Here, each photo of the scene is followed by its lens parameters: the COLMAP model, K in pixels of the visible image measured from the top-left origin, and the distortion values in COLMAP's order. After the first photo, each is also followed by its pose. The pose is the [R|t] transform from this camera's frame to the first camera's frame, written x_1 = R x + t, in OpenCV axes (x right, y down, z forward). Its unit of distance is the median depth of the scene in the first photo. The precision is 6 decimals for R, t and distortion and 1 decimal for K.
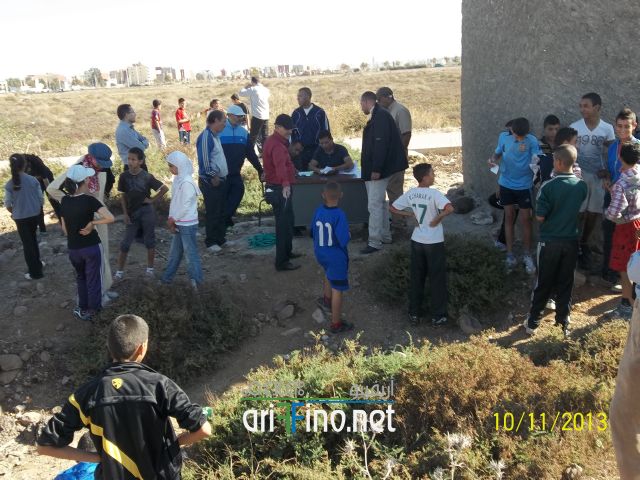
lens RADIAL K [[690.5, 0, 320.0], [0, 690.5, 240.0], [0, 0, 1]] dist [0.009920, 0.010777]
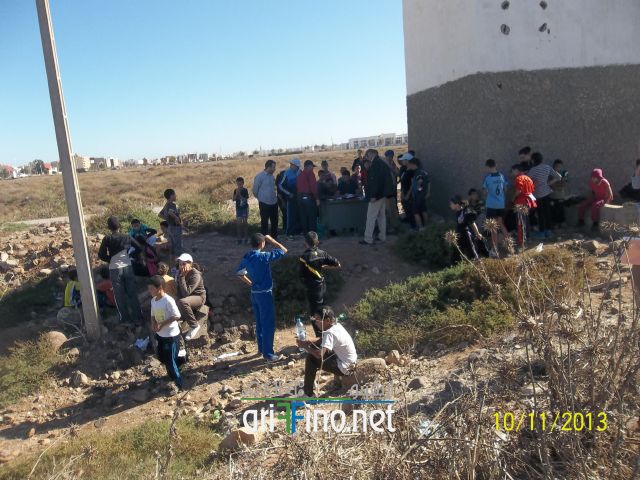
lens RADIAL K [[524.4, 0, 320.0], [0, 524.4, 240.0], [0, 0, 1]] dist [0.006814, -0.002431]
pose [[0.981897, -0.052847, 0.181895, -0.235018], [0.067718, 0.994764, -0.076538, 0.077321], [-0.176897, 0.087470, 0.980335, -0.181432]]
